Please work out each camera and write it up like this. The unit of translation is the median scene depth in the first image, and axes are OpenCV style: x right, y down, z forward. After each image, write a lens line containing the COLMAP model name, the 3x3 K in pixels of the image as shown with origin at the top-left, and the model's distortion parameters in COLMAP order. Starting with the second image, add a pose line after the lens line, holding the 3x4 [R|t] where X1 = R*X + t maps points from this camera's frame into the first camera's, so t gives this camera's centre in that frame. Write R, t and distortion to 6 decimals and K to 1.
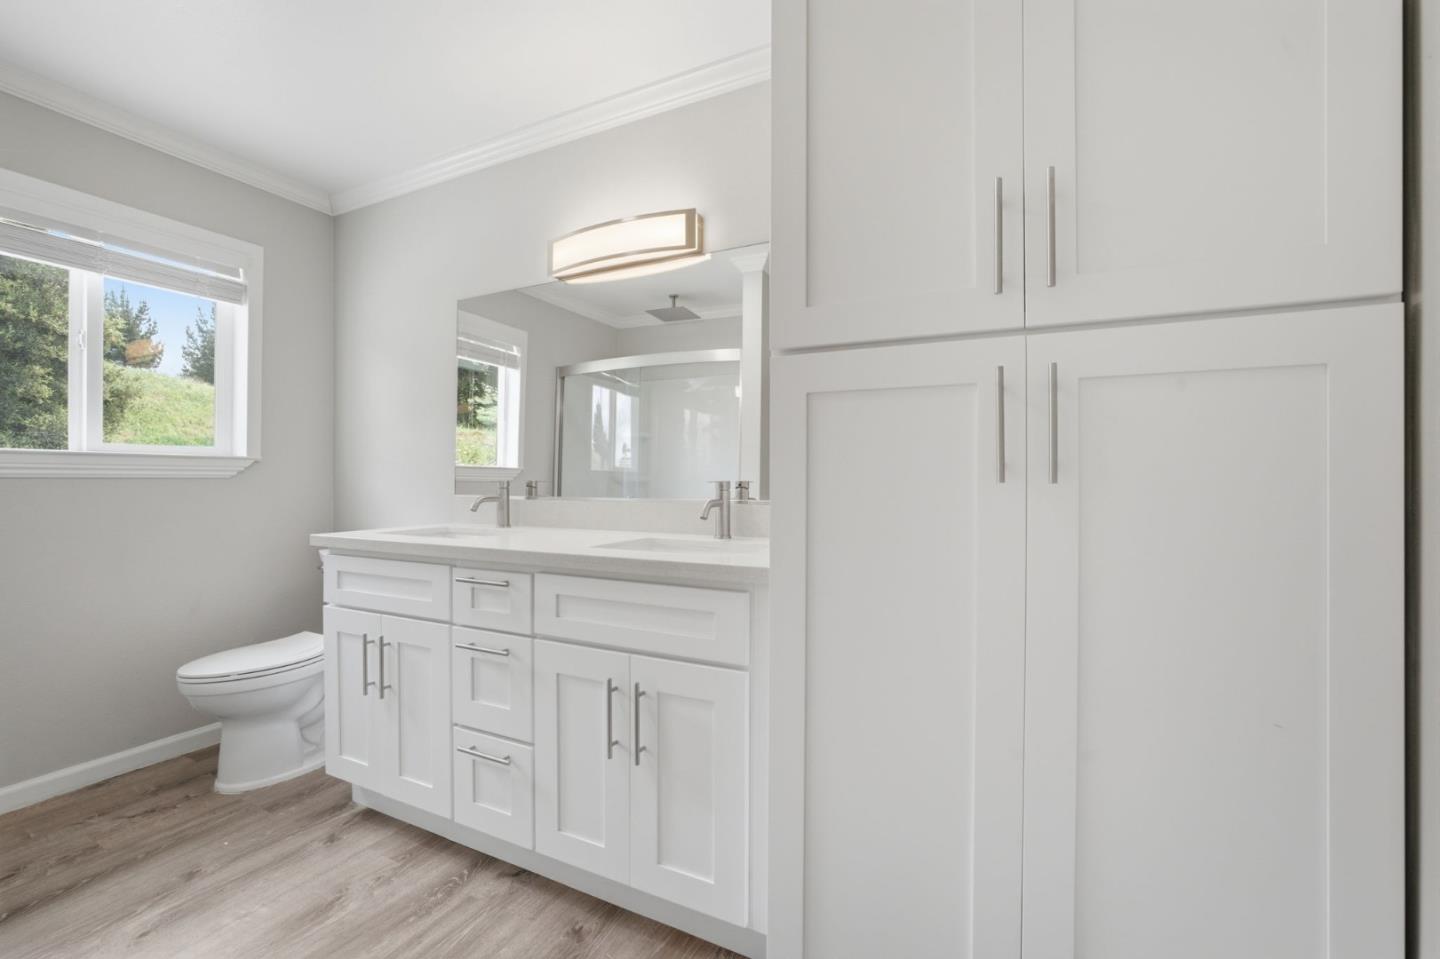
lens RADIAL K [[604.0, 0, 734.2], [0, 604.0, 478.6], [0, 0, 1]] dist [-0.034687, 0.014229]
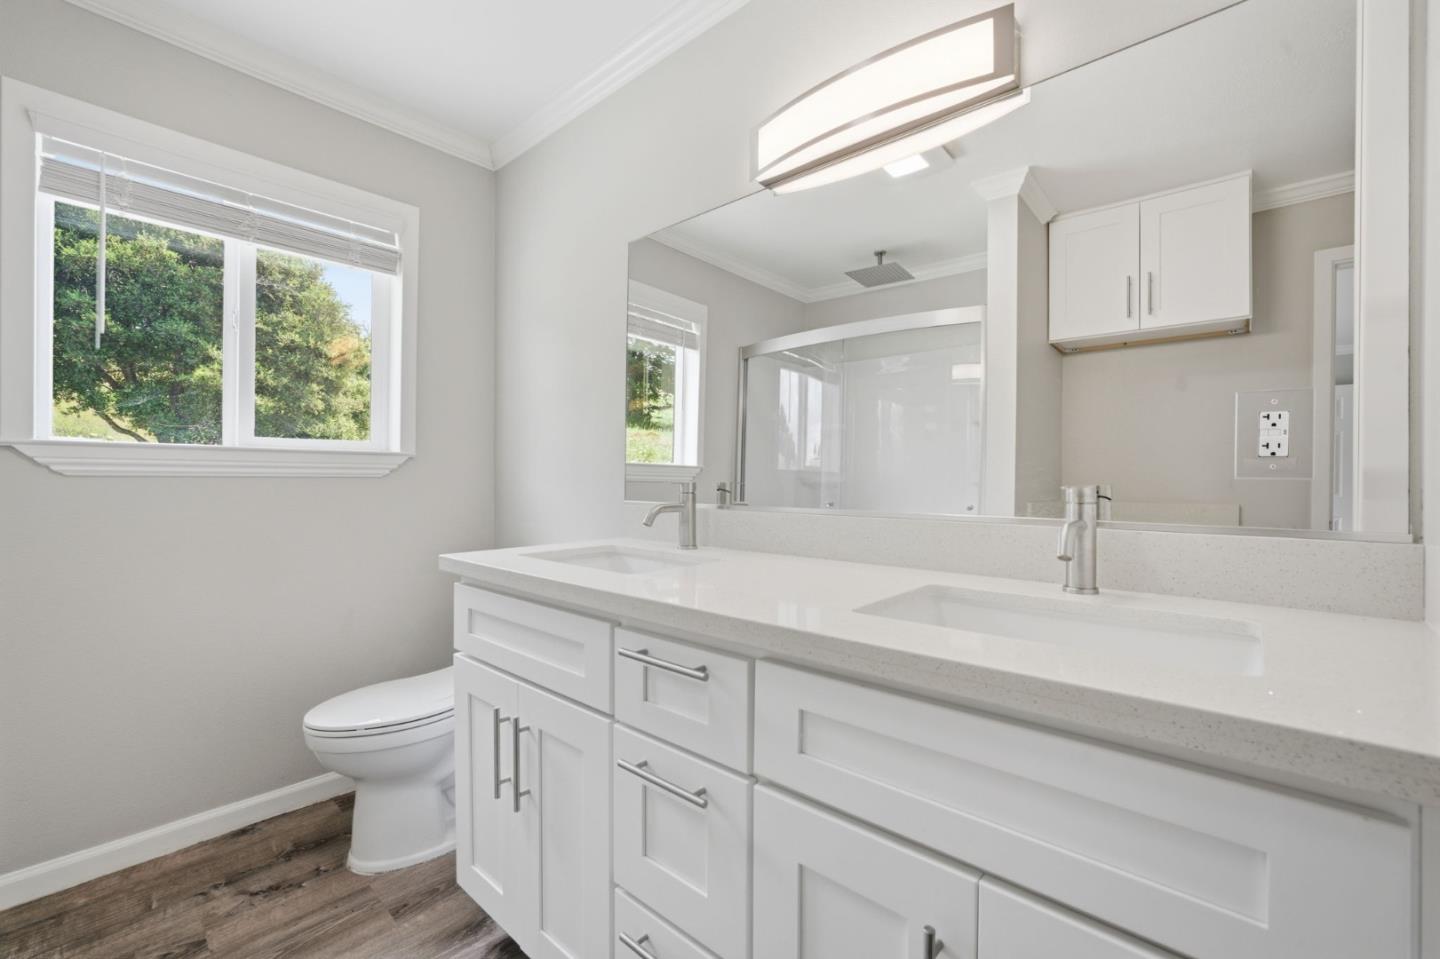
lens RADIAL K [[604.0, 0, 734.2], [0, 604.0, 478.6], [0, 0, 1]] dist [-0.034687, 0.014229]
pose [[0.964244, 0.003309, -0.264996, -0.147323], [-0.003164, 0.999995, 0.000974, -0.001592], [0.264998, -0.000101, 0.964249, 0.340359]]
